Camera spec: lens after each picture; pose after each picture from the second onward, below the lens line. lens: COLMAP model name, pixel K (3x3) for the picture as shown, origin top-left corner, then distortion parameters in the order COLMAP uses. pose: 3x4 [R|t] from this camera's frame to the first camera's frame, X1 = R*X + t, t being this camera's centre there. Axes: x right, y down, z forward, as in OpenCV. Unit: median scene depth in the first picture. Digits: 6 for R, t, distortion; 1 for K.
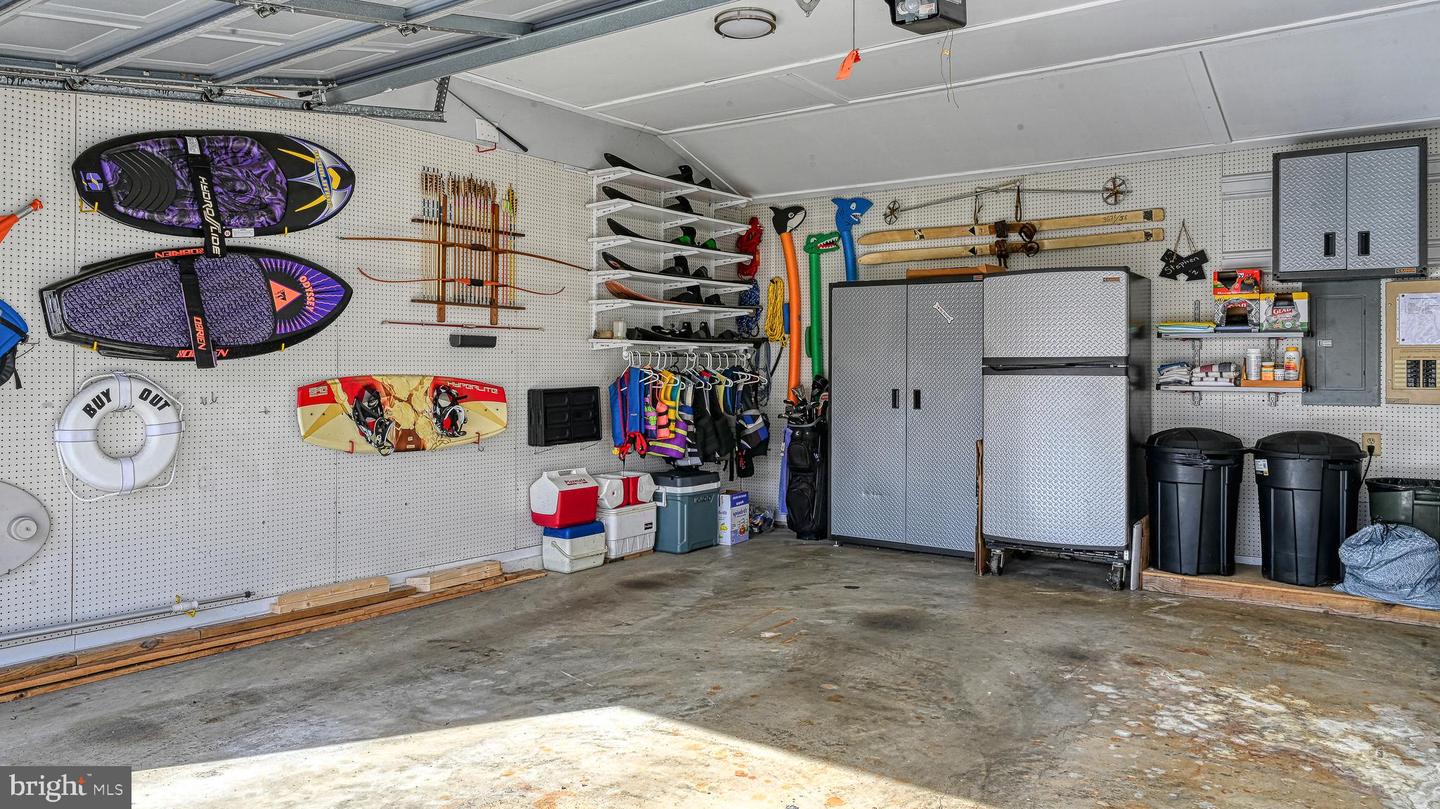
lens RADIAL K [[979.1, 0, 721.3], [0, 979.1, 359.8], [0, 0, 1]] dist [-0.001061, 0.000894]
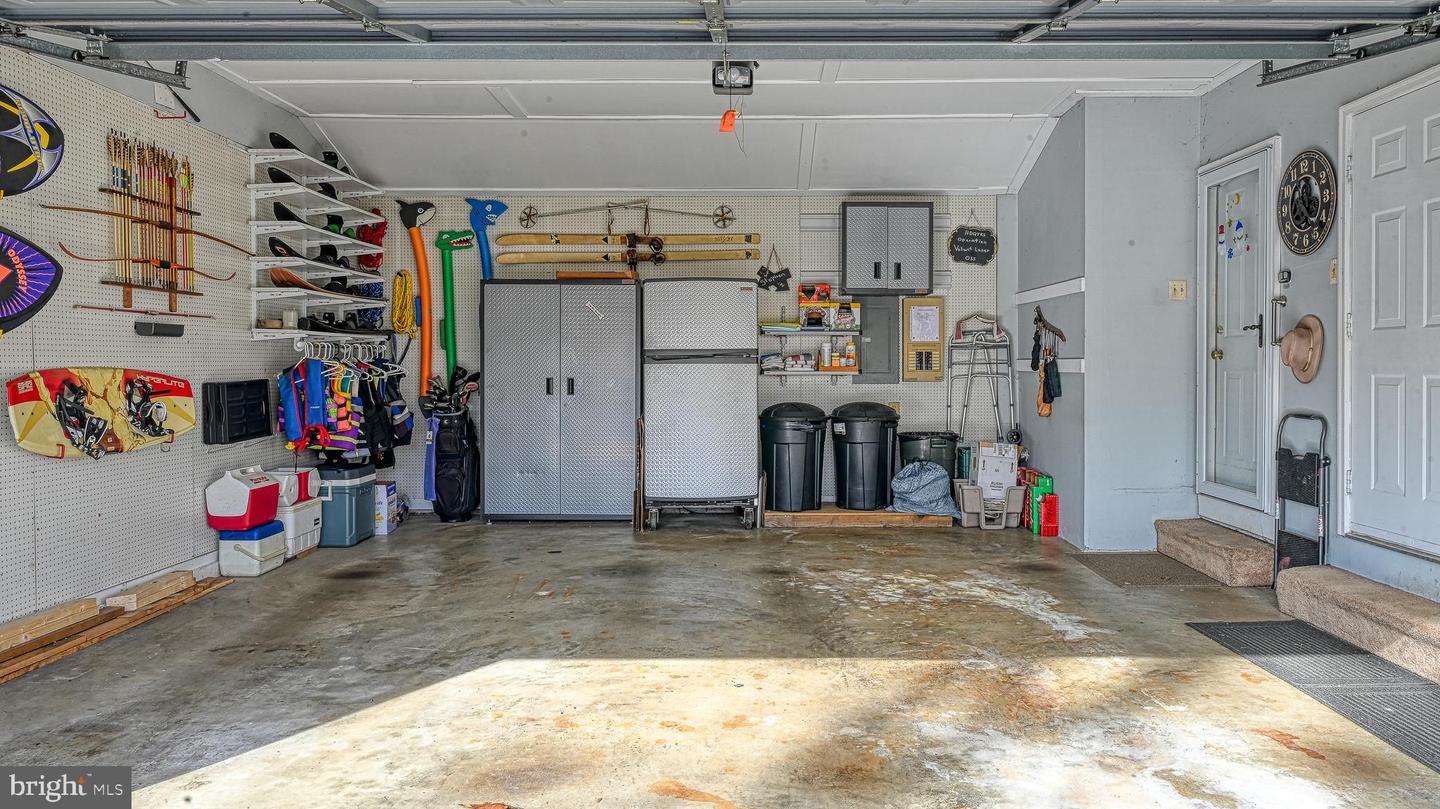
lens RADIAL K [[997.0, 0, 713.3], [0, 997.0, 374.3], [0, 0, 1]] dist [-0.004494, 0.000463]
pose [[0.813767, -0.011773, 0.581072, -0.372217], [0.000238, 0.999801, 0.019923, 0.003856], [-0.581191, -0.016075, 0.813608, -0.038162]]
